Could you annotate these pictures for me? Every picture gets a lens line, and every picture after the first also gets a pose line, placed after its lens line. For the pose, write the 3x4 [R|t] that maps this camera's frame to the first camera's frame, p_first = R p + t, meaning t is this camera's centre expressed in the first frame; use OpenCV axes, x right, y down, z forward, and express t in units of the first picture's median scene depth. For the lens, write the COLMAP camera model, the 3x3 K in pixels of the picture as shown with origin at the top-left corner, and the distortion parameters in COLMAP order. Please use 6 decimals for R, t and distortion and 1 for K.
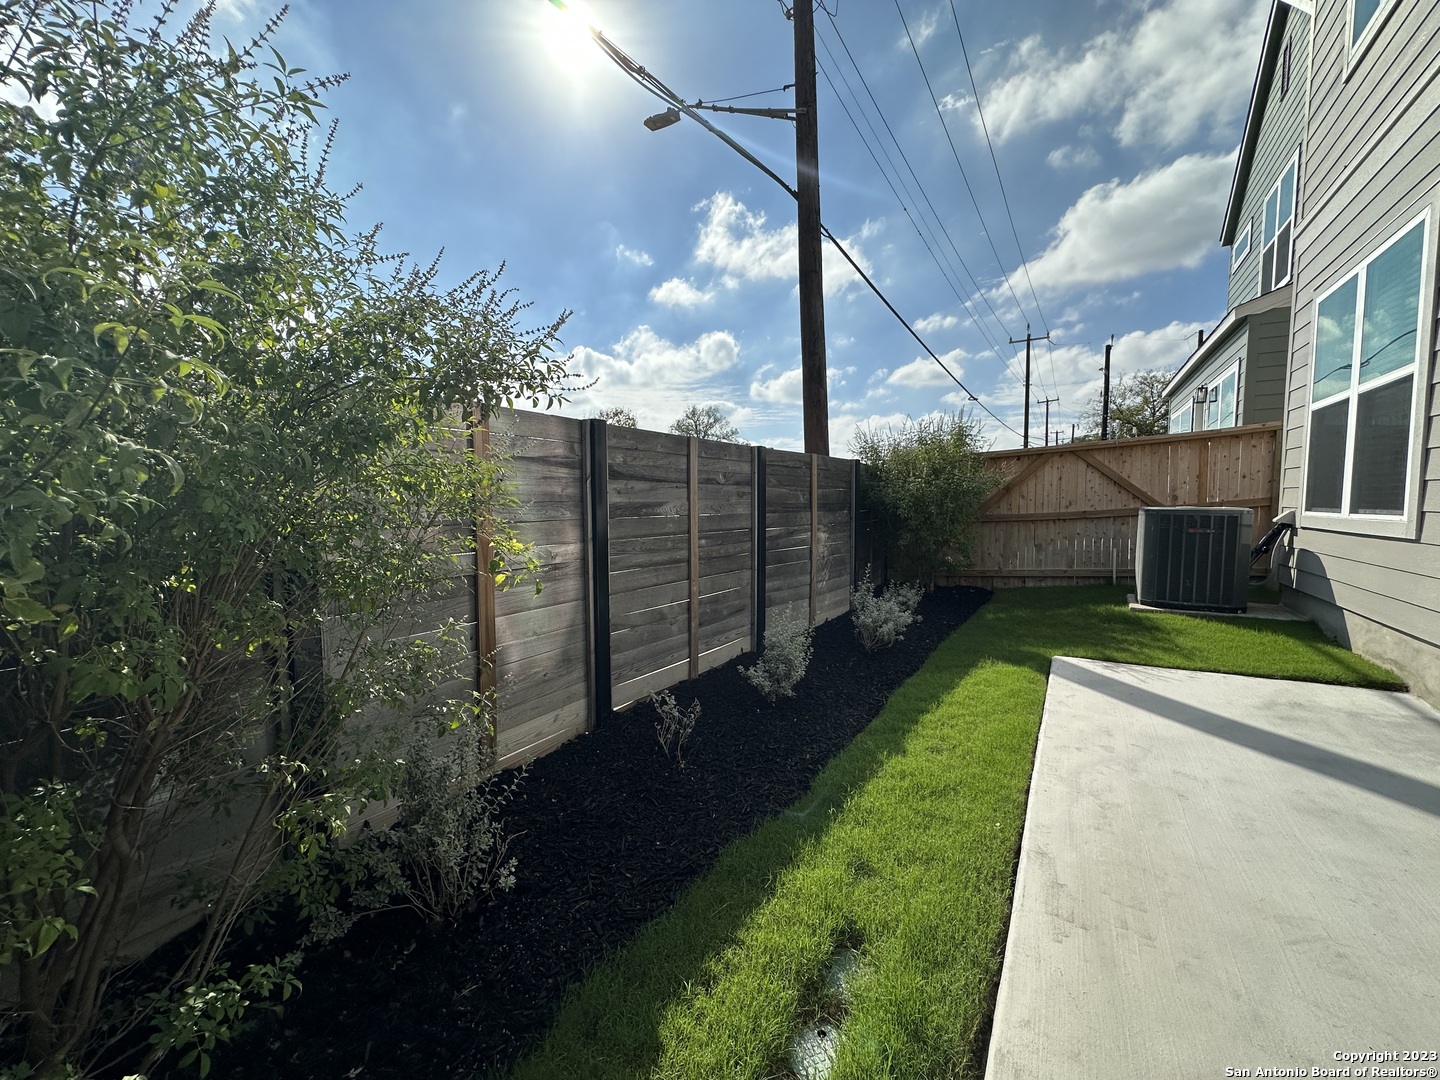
lens RADIAL K [[574.3, 0, 715.9], [0, 574.3, 541.2], [0, 0, 1]] dist [-0.004507, 0.001508]
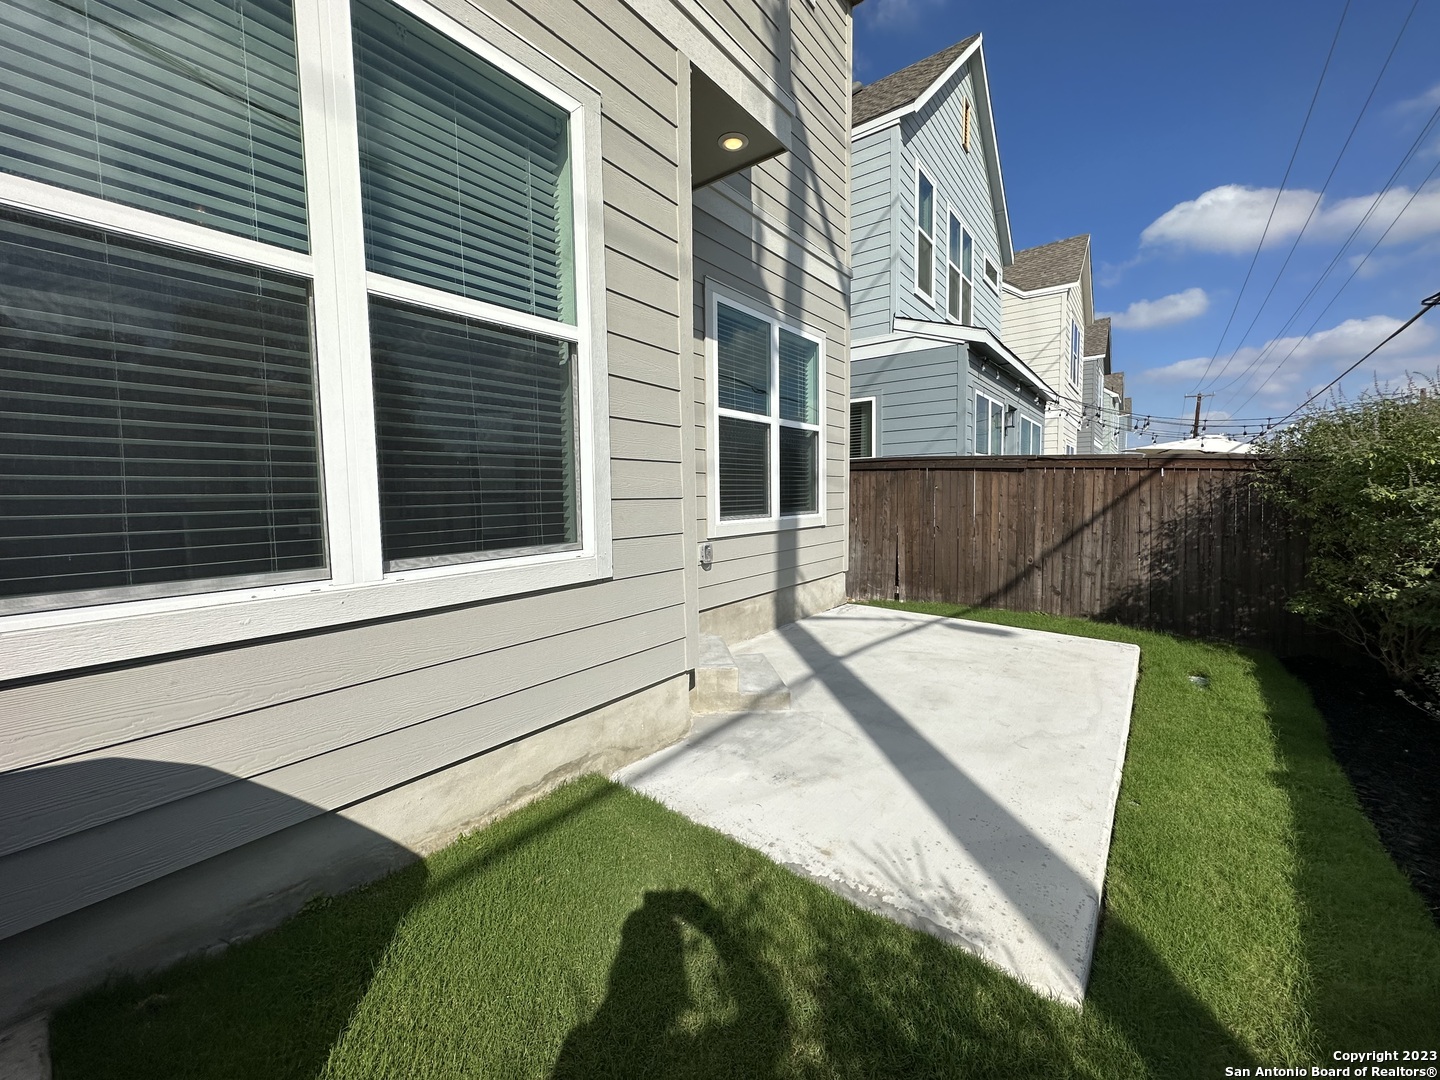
lens RADIAL K [[574.3, 0, 724.2], [0, 574.3, 537.6], [0, 0, 1]] dist [-0.004507, 0.001508]
pose [[-0.996518, 0.002338, 0.083349, 1.029367], [0.013897, 0.990281, 0.138383, -0.154482], [-0.082216, 0.139060, -0.986865, 1.752676]]
